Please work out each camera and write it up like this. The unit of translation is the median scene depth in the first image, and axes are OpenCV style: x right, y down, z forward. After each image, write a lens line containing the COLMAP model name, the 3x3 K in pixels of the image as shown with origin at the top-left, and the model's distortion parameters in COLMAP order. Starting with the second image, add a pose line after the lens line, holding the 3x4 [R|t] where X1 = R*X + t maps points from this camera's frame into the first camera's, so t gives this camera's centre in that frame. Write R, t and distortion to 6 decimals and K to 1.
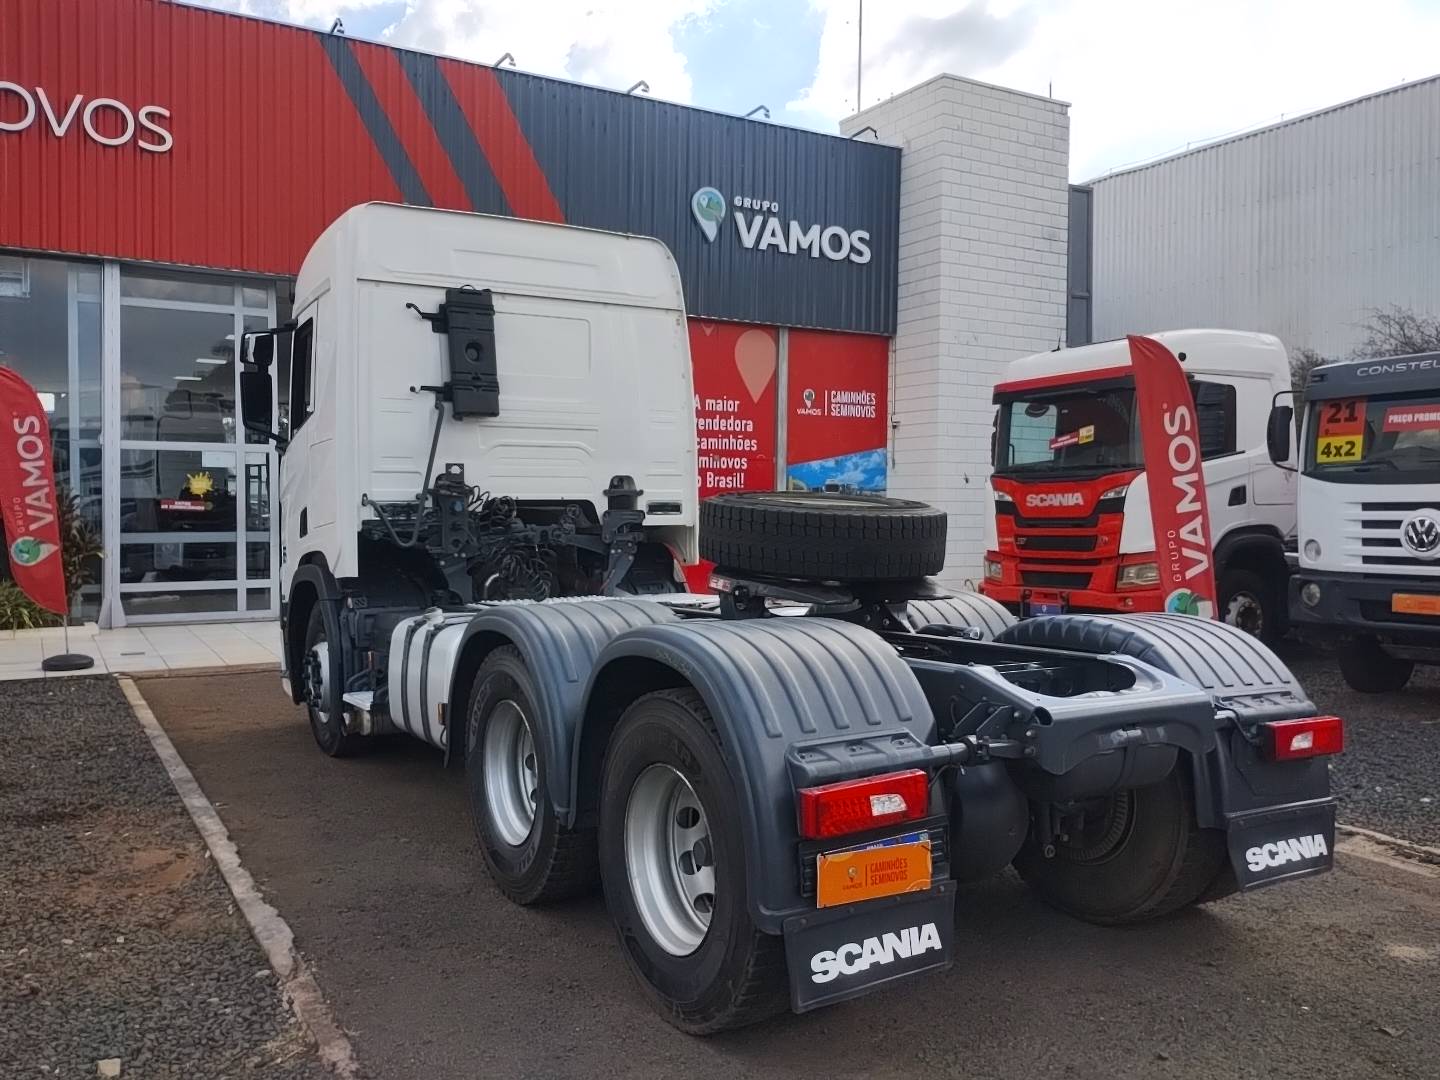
lens RADIAL K [[1200.8, 0, 731.2], [0, 1200.8, 538.5], [0, 0, 1]] dist [0.064694, -0.075413]
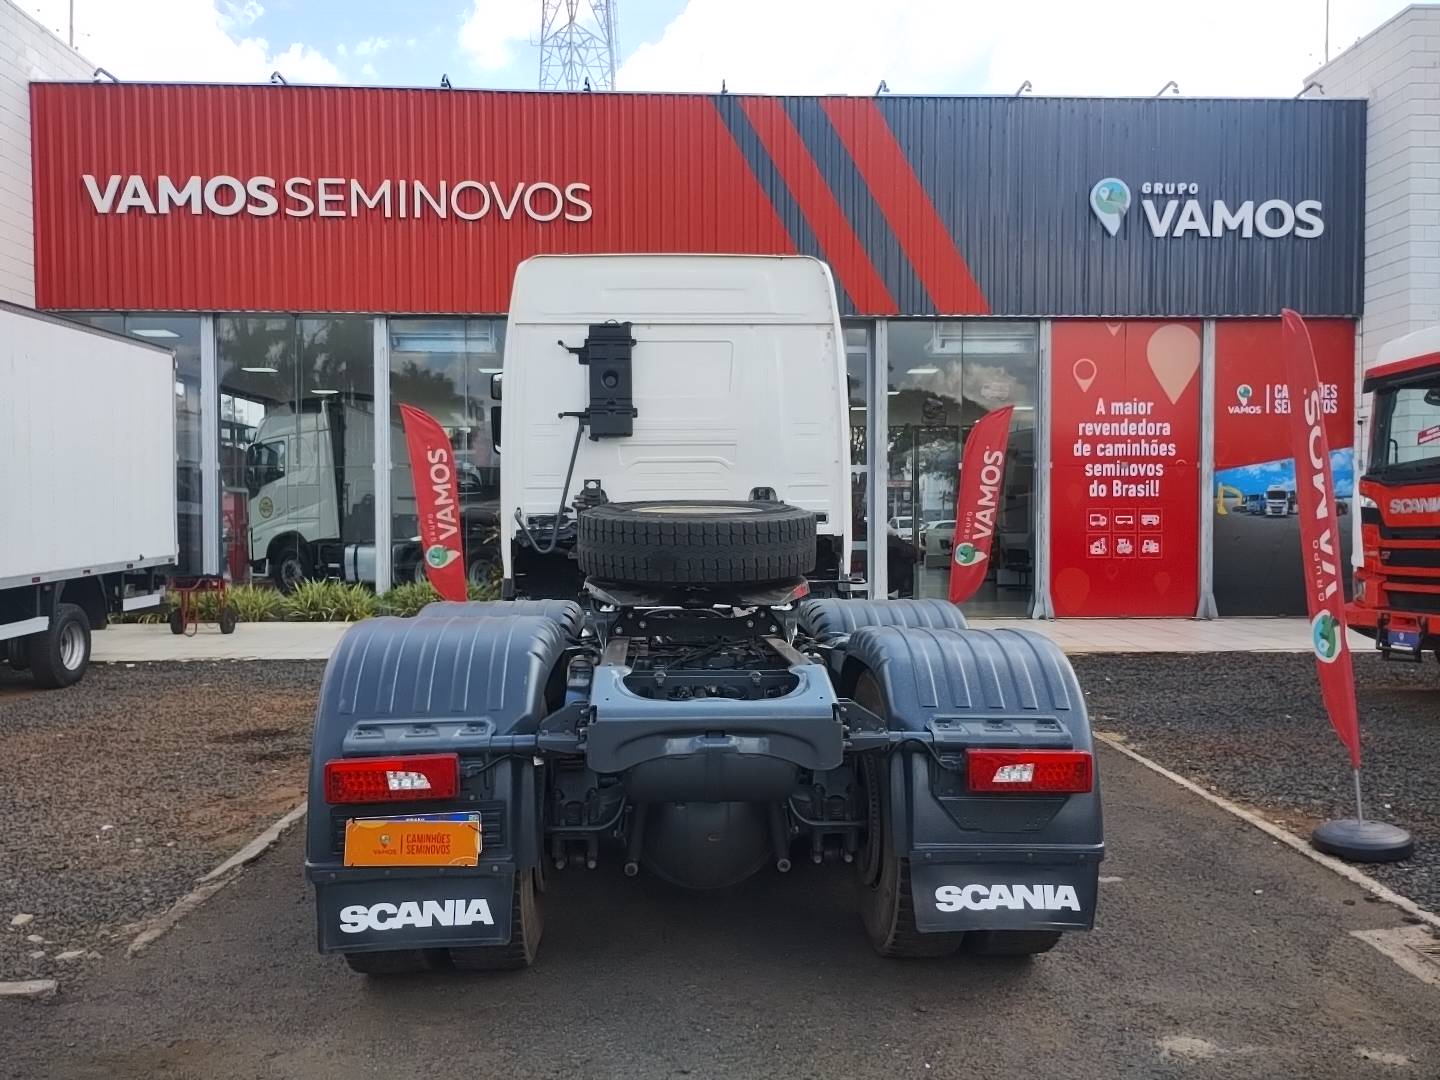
lens RADIAL K [[1200.8, 0, 731.2], [0, 1200.8, 538.5], [0, 0, 1]] dist [0.064694, -0.075413]
pose [[0.880742, 0.001243, -0.473596, 0.273775], [-0.006560, 0.999933, -0.009575, 0.001885], [0.473552, 0.011540, 0.880690, 0.048164]]
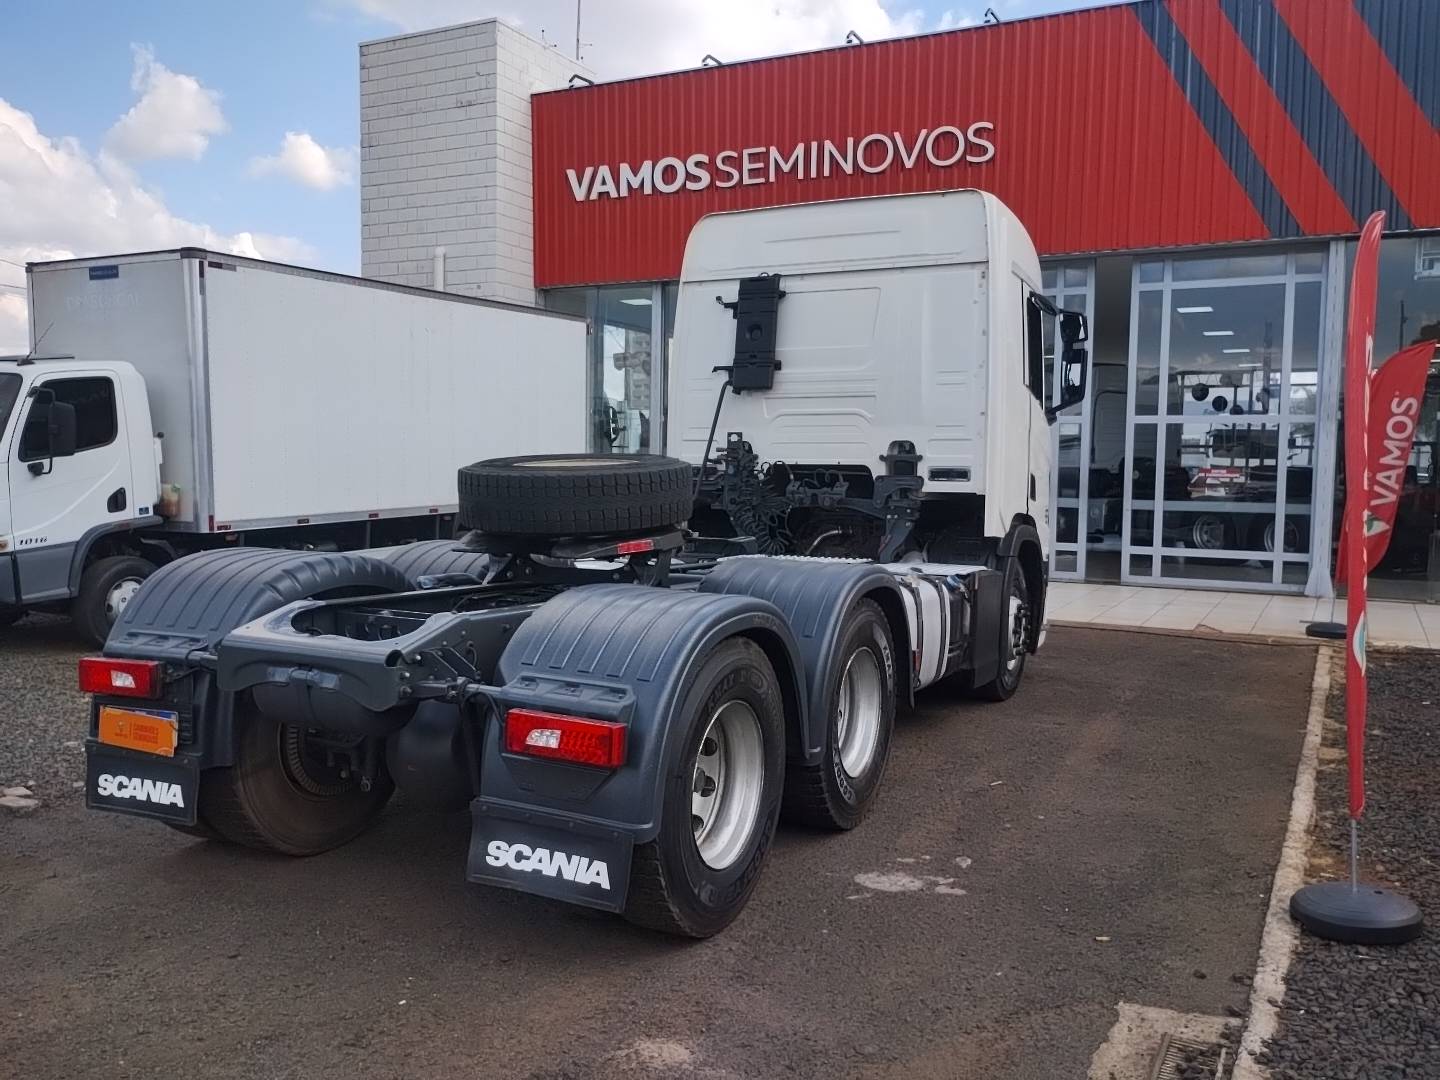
lens RADIAL K [[1200.8, 0, 731.2], [0, 1200.8, 538.5], [0, 0, 1]] dist [0.064694, -0.075413]
pose [[0.530942, 0.057305, -0.845468, 0.489073], [-0.038384, 0.998313, 0.043560, -0.007056], [0.846538, 0.009325, 0.532246, 0.254269]]
